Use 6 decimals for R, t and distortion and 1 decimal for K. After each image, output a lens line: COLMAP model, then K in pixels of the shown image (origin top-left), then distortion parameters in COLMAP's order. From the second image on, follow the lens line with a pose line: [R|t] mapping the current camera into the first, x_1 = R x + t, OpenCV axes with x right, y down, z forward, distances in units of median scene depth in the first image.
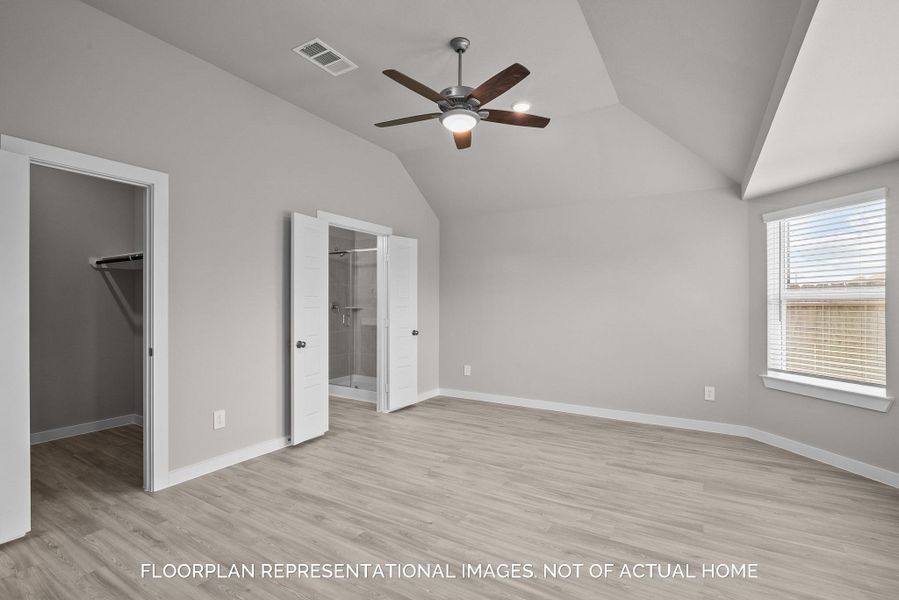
lens RADIAL K [[414.9, 0, 447.8], [0, 414.9, 305.9], [0, 0, 1]] dist [-0.000394, -0.000137]
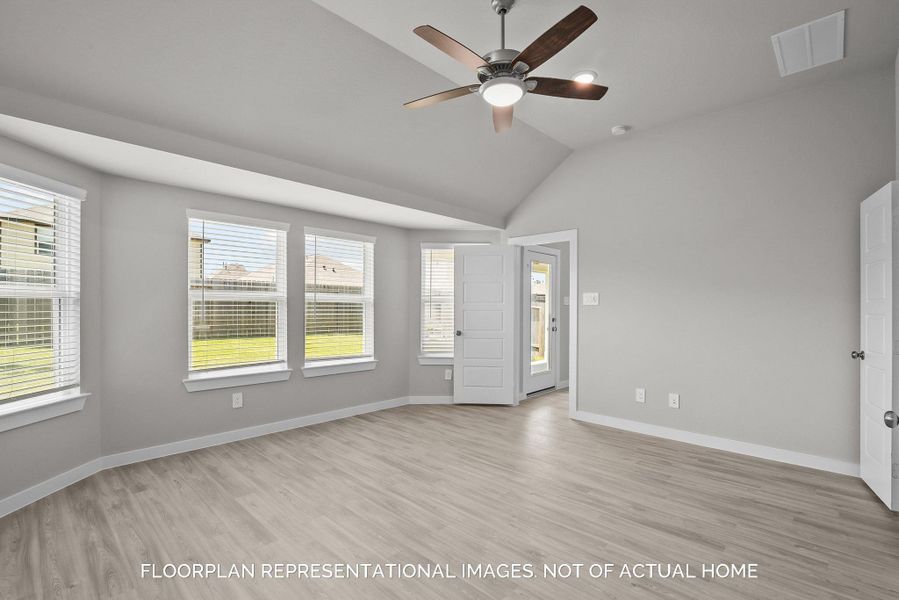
lens RADIAL K [[414.9, 0, 447.8], [0, 414.9, 305.9], [0, 0, 1]] dist [-0.000394, -0.000137]
pose [[-0.977212, -0.007581, 0.212130, -0.045328], [-0.007188, 0.999971, 0.002624, -0.009069], [-0.212144, 0.001040, -0.977238, 1.860338]]
